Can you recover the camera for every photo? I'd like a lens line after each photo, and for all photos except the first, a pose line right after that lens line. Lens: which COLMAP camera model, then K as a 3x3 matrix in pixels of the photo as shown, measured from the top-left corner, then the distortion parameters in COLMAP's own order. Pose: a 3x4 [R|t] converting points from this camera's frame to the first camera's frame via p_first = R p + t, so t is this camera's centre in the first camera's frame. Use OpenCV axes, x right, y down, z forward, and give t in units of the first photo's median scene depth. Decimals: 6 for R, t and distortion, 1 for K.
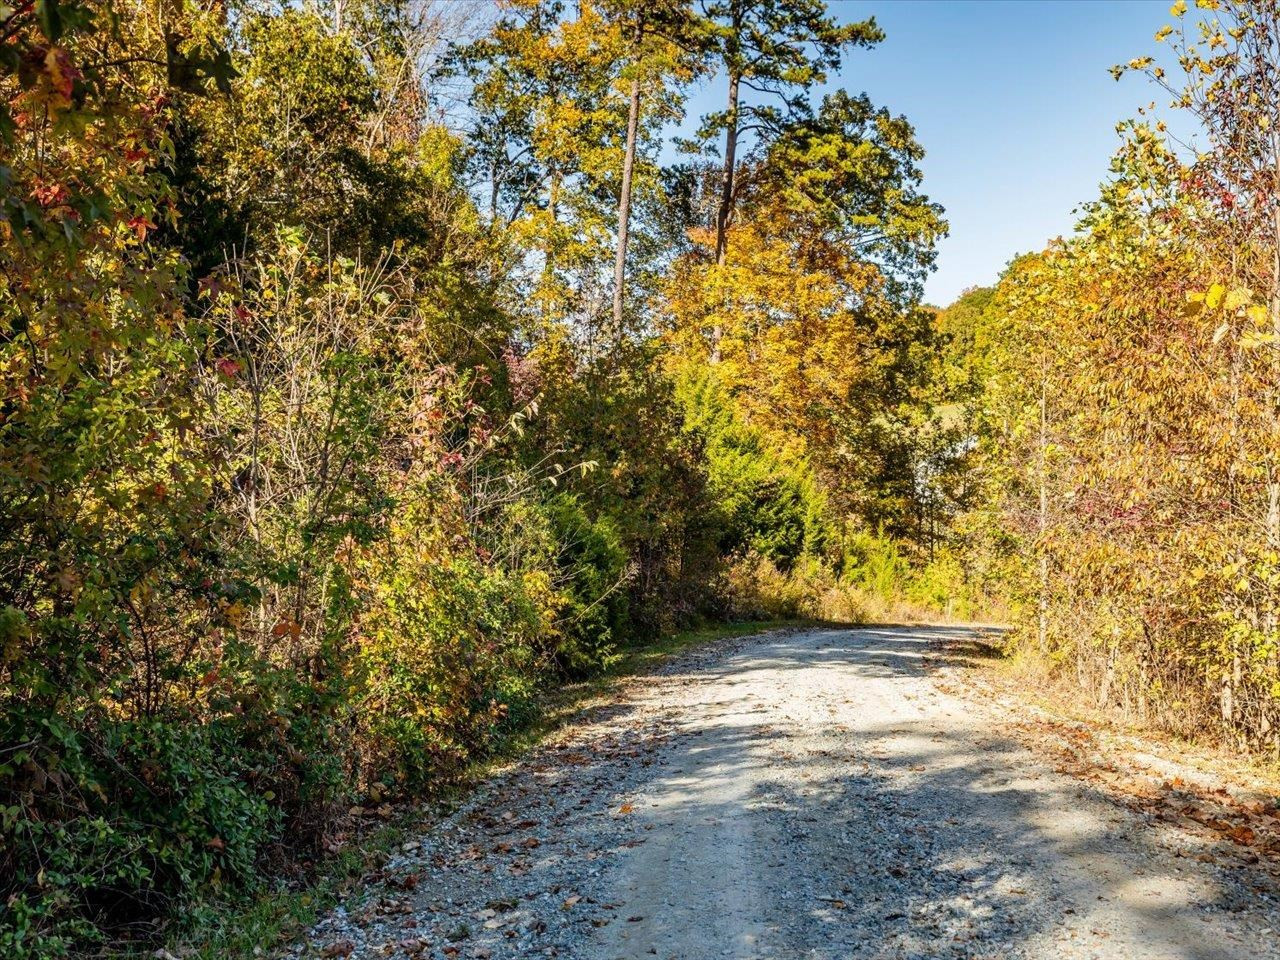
lens RADIAL K [[913.3, 0, 652.0], [0, 913.3, 484.0], [0, 0, 1]] dist [-0.052313, 0.020674]
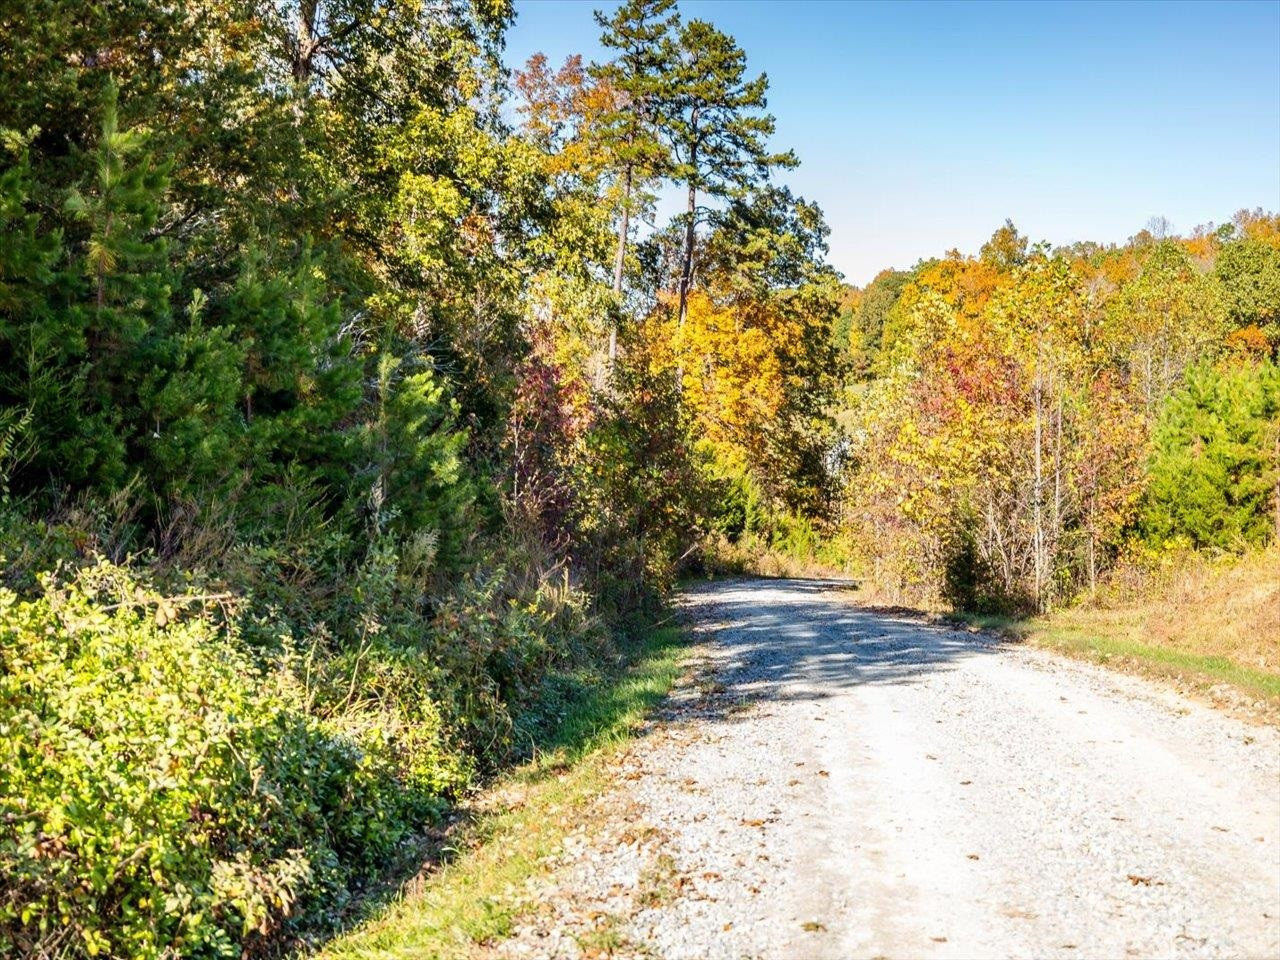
lens RADIAL K [[913.3, 0, 630.7], [0, 913.3, 479.9], [0, 0, 1]] dist [-0.052313, 0.020674]
pose [[0.998199, -0.009686, 0.059206, -0.085443], [0.008216, 0.999653, 0.025023, -0.035657], [-0.059428, -0.024492, 0.997932, -0.368143]]
